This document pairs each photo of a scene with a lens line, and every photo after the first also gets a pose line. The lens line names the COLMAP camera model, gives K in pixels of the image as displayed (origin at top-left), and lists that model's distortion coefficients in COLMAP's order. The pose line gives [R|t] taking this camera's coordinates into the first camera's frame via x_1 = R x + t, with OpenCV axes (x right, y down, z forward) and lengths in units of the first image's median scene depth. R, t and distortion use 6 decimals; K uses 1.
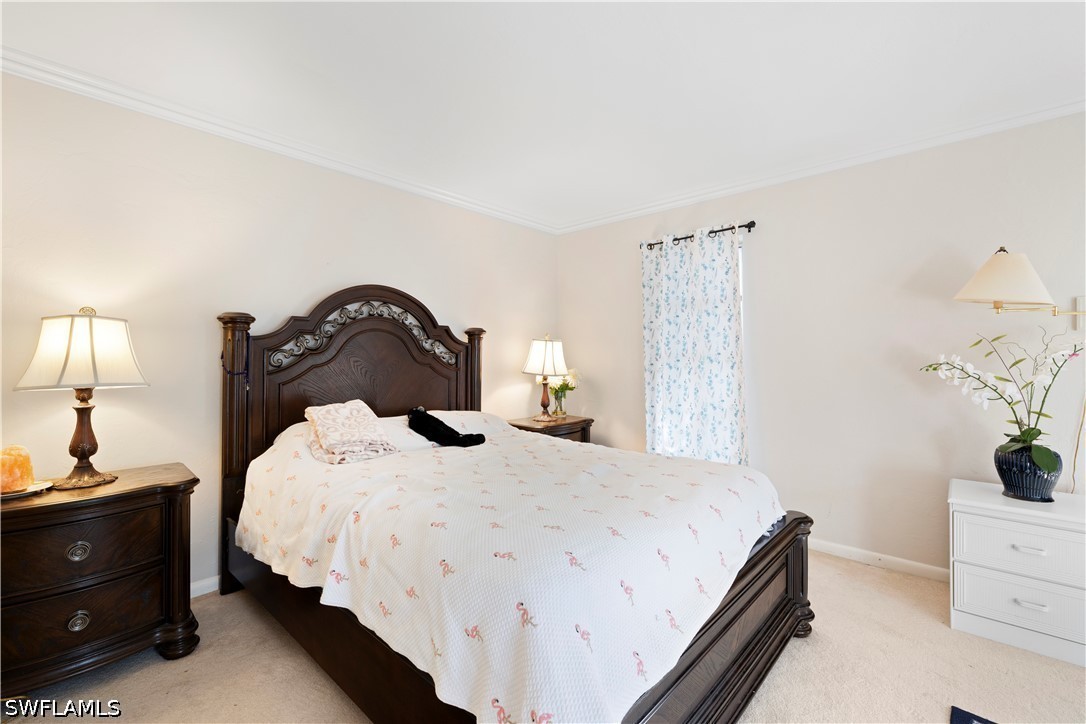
lens RADIAL K [[461.7, 0, 543.0], [0, 461.7, 362.0], [0, 0, 1]] dist [-0.002808, -0.000124]
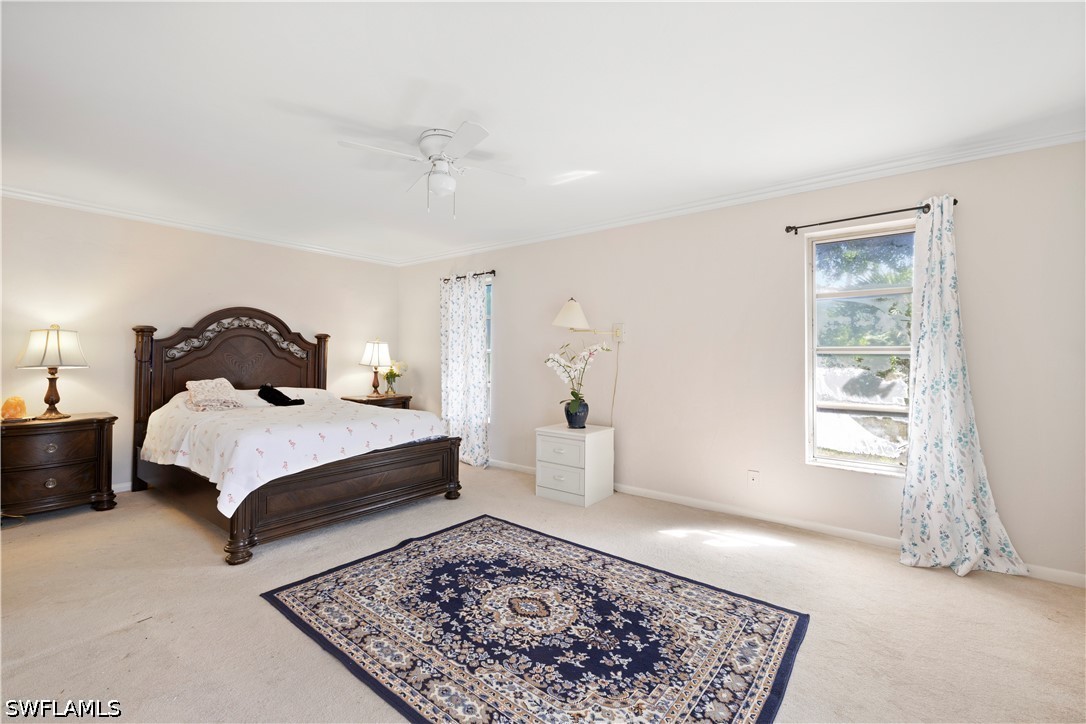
lens RADIAL K [[459.0, 0, 540.9], [0, 459.0, 356.7], [0, 0, 1]] dist [-0.000067, -0.000019]
pose [[0.996624, 0.007688, 0.081738, 0.585142], [-0.007170, 0.999952, -0.006629, 0.006869], [-0.081785, 0.006020, 0.996632, -0.720132]]
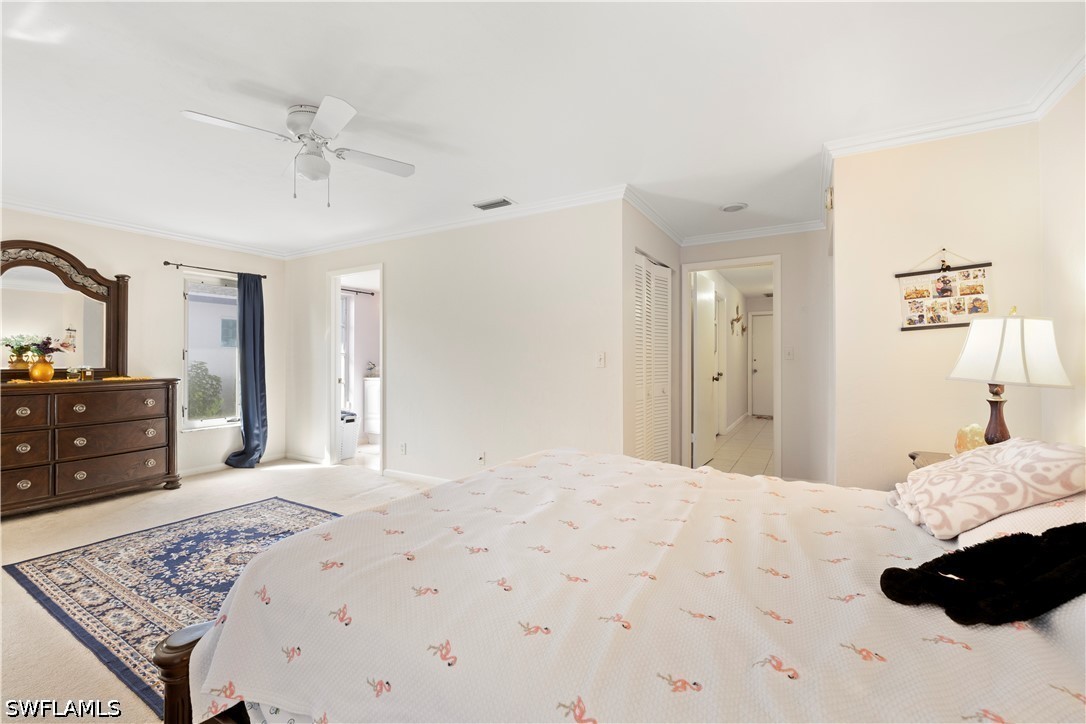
lens RADIAL K [[459.0, 0, 540.9], [0, 459.0, 356.7], [0, 0, 1]] dist [-0.000067, -0.000019]
pose [[-0.977039, -0.001227, -0.213055, 0.200886], [-0.001599, 0.999997, 0.001573, -0.004193], [0.213053, 0.001878, -0.977039, 1.254062]]
